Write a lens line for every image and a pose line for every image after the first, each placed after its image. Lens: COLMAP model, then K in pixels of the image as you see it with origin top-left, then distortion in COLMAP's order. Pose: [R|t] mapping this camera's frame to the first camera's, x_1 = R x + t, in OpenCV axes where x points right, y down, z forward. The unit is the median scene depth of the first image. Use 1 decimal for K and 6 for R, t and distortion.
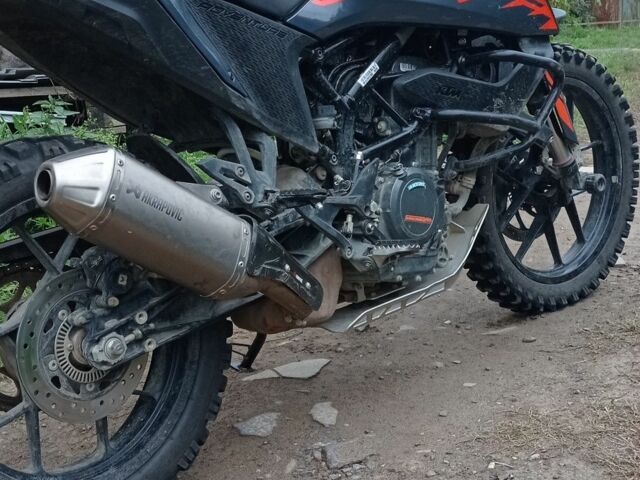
lens RADIAL K [[1013.1, 0, 320.0], [0, 1013.1, 240.0], [0, 0, 1]] dist [0.080544, -0.116424]
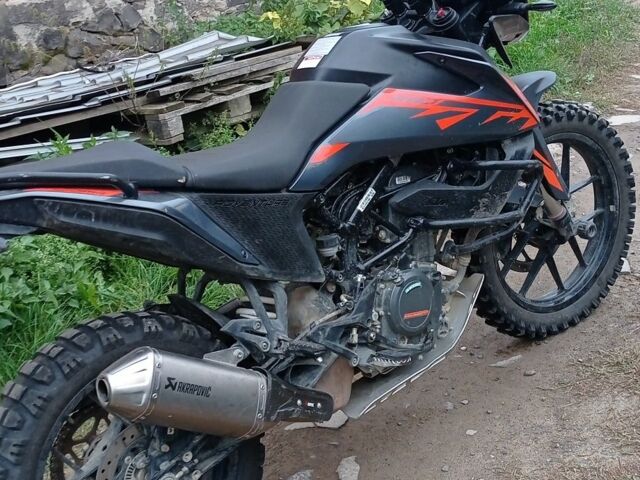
lens RADIAL K [[1013.1, 0, 320.0], [0, 1013.1, 240.0], [0, 0, 1]] dist [0.080544, -0.116424]
pose [[0.994534, -0.053901, -0.089425, 0.097169], [0.066741, 0.986814, 0.147458, -0.295209], [0.080298, -0.152620, 0.985017, -0.178079]]
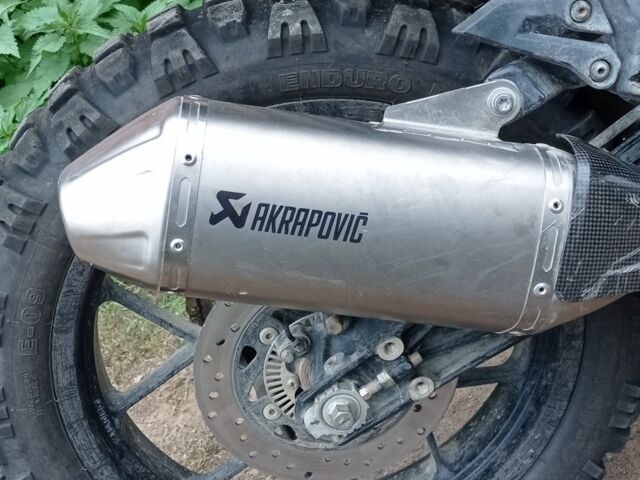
lens RADIAL K [[1013.1, 0, 320.0], [0, 1013.1, 240.0], [0, 0, 1]] dist [0.080544, -0.116424]
pose [[0.755413, 0.088327, -0.649268, 0.103450], [0.239087, 0.885402, 0.398624, -0.149286], [0.610072, -0.456358, 0.647726, 0.517387]]
